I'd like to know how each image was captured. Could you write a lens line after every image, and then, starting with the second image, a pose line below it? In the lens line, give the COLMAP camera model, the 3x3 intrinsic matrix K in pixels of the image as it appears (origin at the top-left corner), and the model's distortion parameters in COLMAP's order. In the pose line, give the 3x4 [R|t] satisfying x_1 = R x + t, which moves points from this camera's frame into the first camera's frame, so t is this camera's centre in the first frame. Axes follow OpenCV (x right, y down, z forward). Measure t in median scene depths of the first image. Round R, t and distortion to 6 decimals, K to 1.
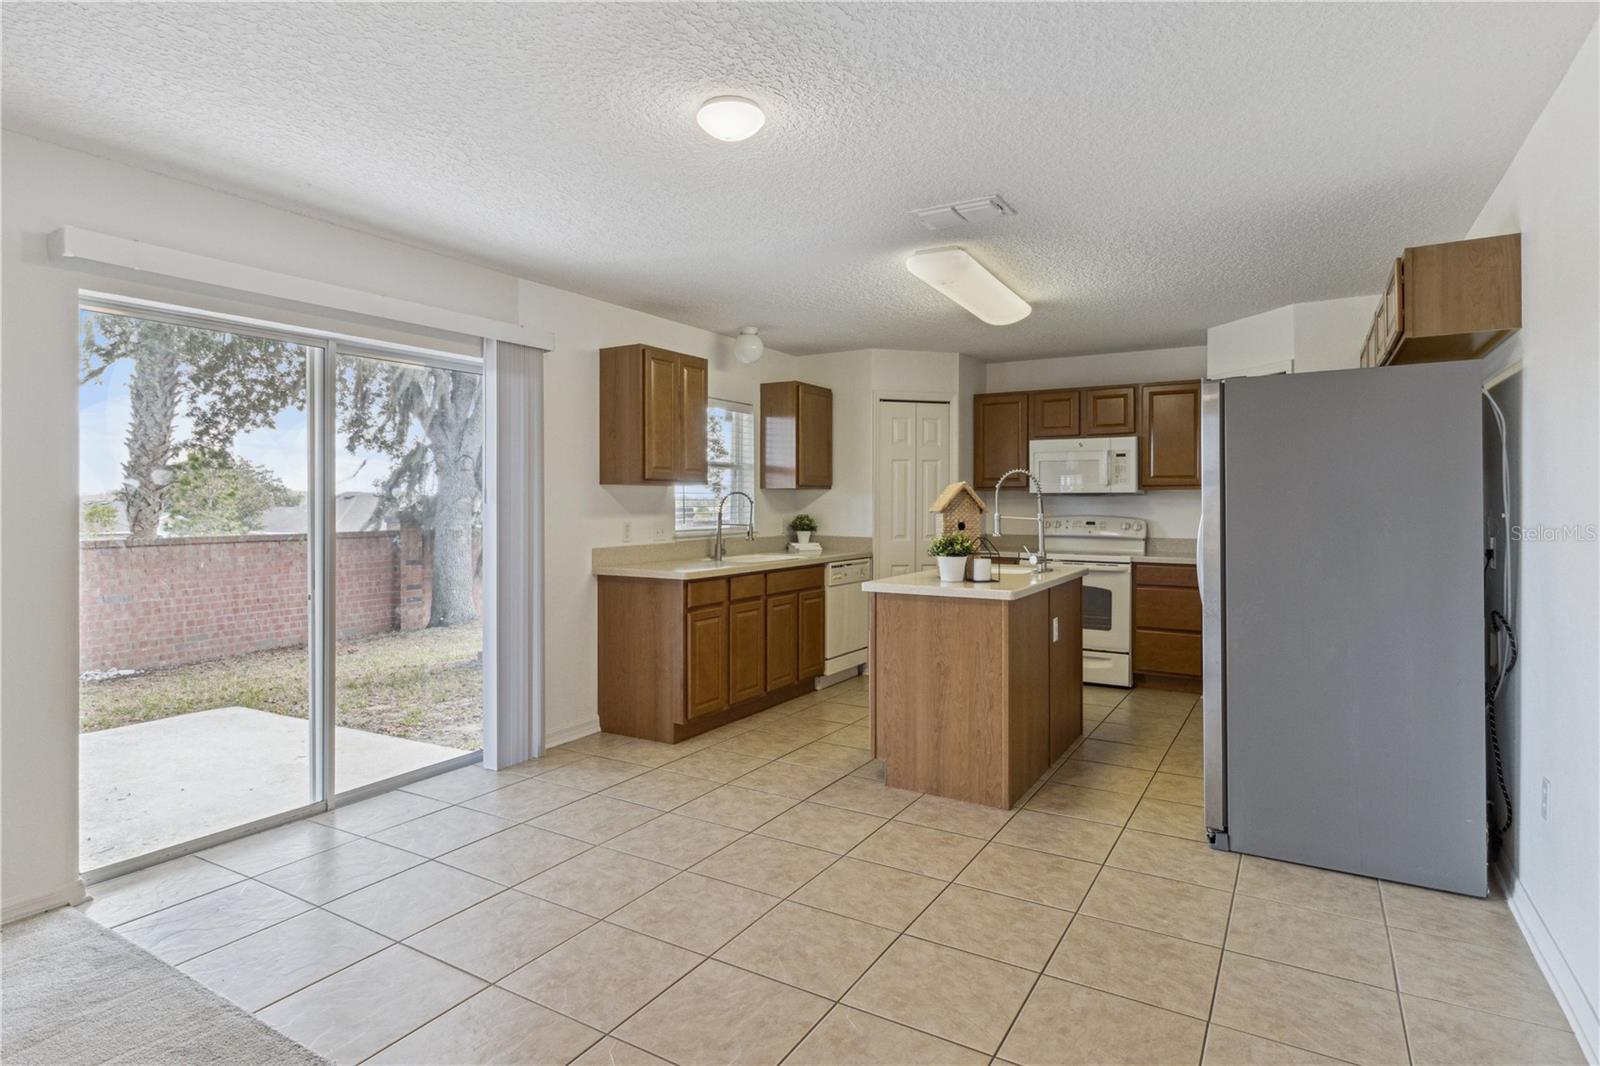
lens RADIAL K [[852.6, 0, 766.3], [0, 852.6, 504.9], [0, 0, 1]] dist [-0.003663, -0.001160]
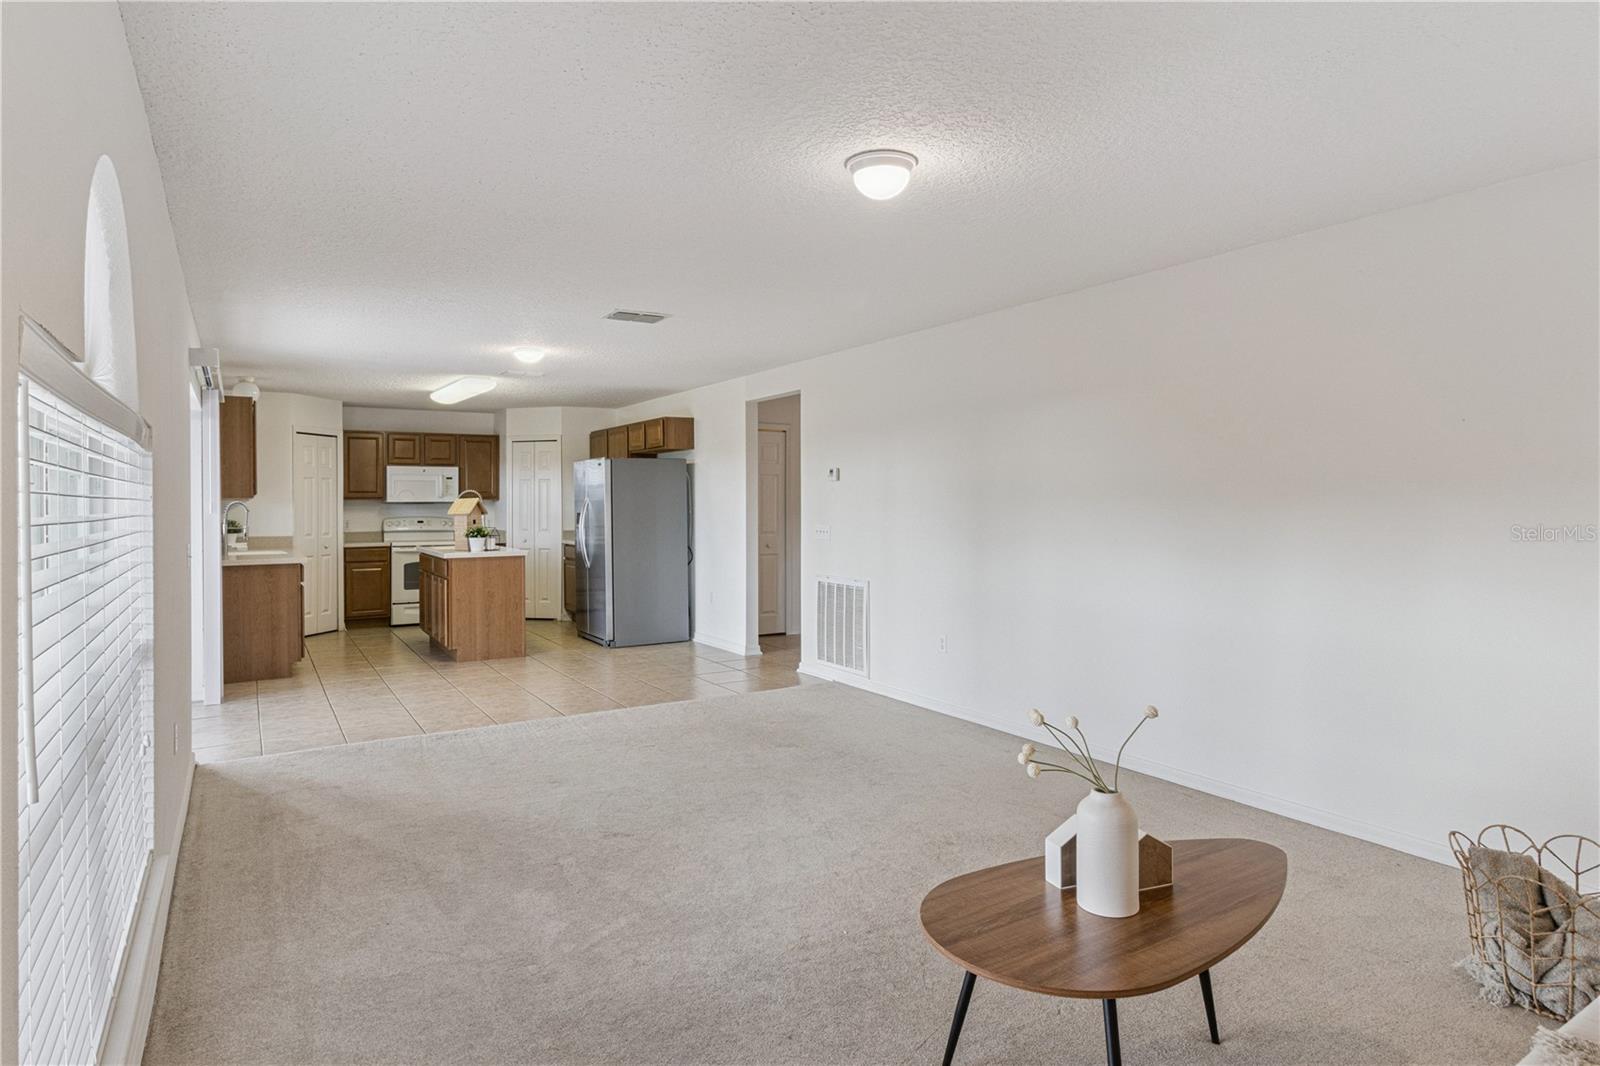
lens RADIAL K [[914.3, 0, 817.6], [0, 914.3, 501.8], [0, 0, 1]] dist [-0.005414, -0.001007]
pose [[0.433310, -0.001660, 0.901243, -0.878502], [0.007577, 0.999970, -0.001801, -0.006946], [-0.901213, 0.007609, 0.433310, -0.381959]]
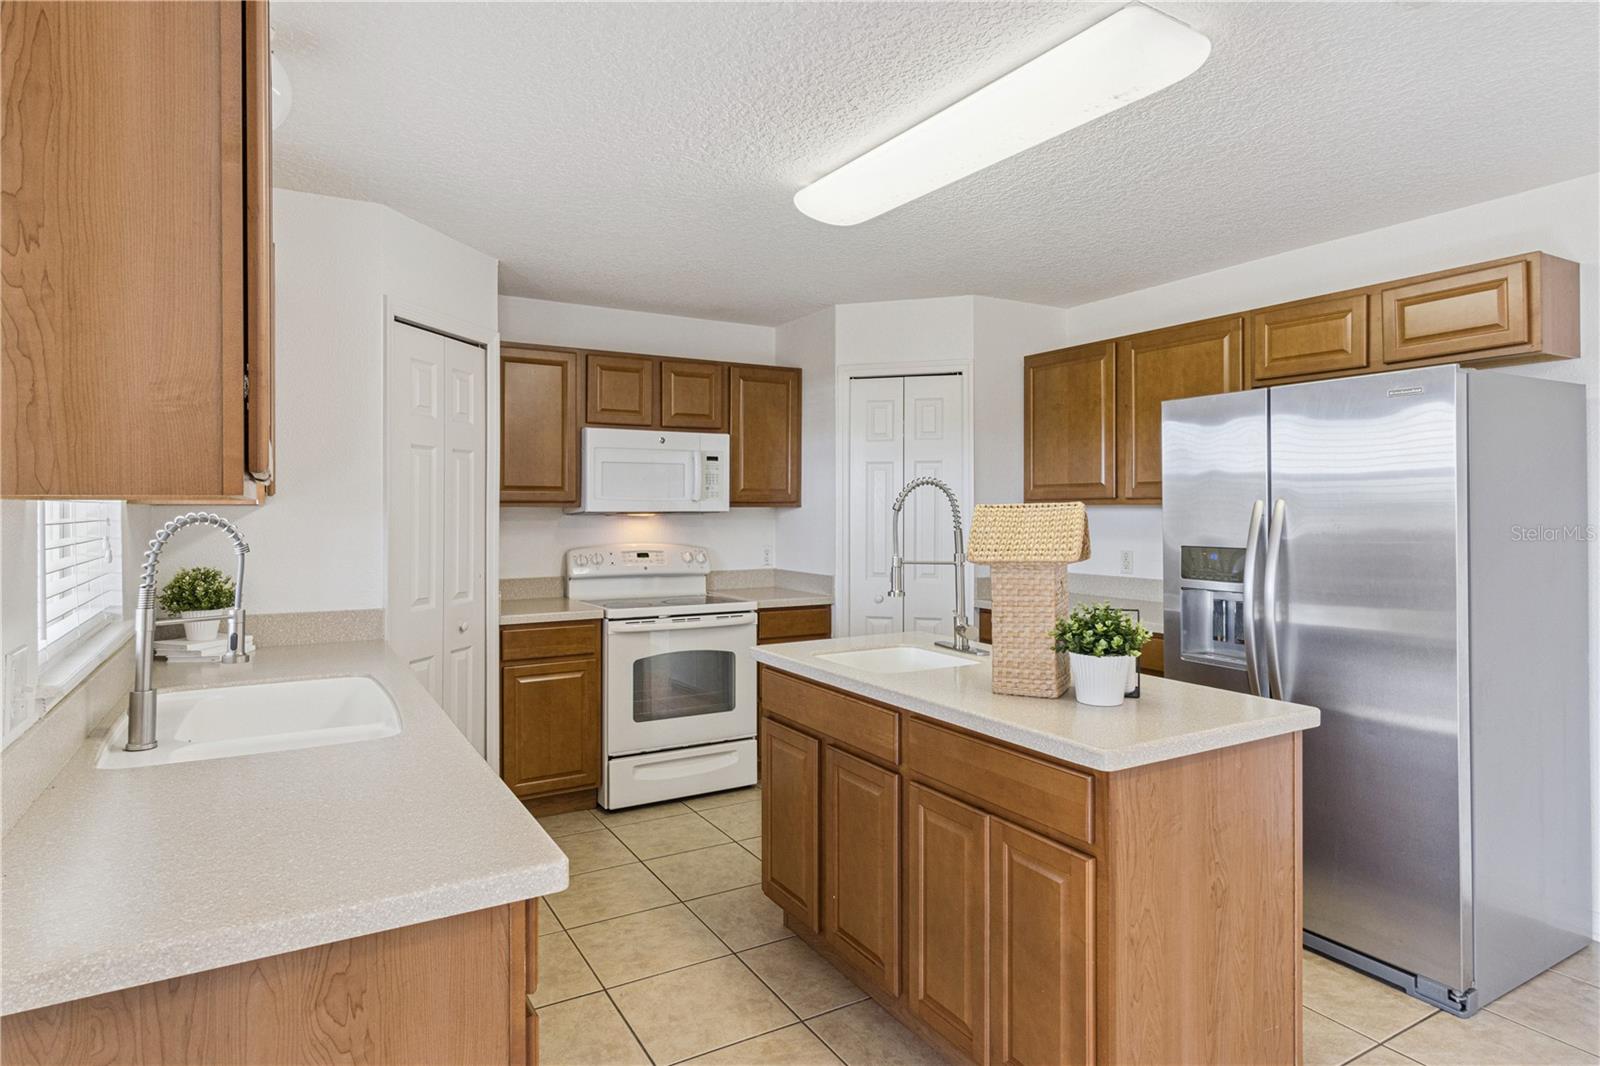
lens RADIAL K [[894.1, 0, 811.4], [0, 894.1, 504.9], [0, 0, 1]] dist [0.002656, 0.000661]
pose [[0.456482, 0.003720, 0.889725, -0.223911], [0.003859, 0.999974, -0.006161, -0.016364], [-0.889724, 0.006246, 0.456456, 0.626743]]
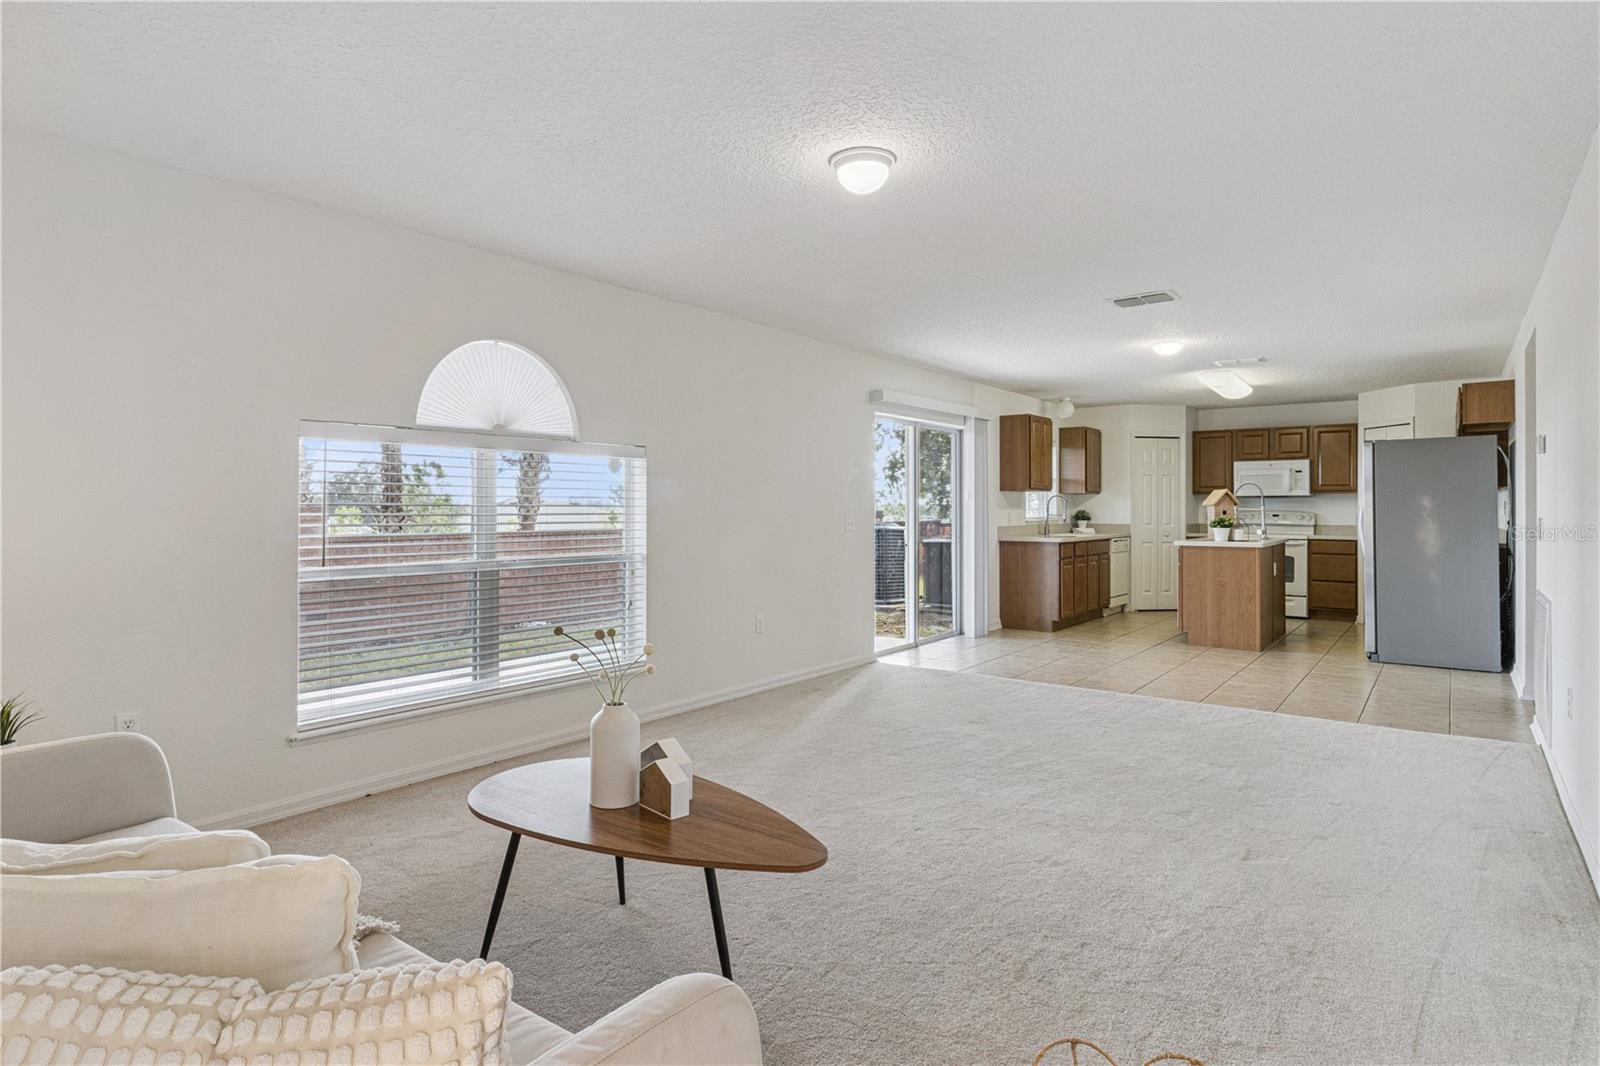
lens RADIAL K [[852.6, 0, 766.3], [0, 852.6, 504.9], [0, 0, 1]] dist [-0.003663, -0.001160]
pose [[0.993572, -0.000518, -0.113201, -0.403305], [-0.000296, 0.999974, -0.007174, 0.015328], [0.113202, 0.007161, 0.993546, -0.707594]]
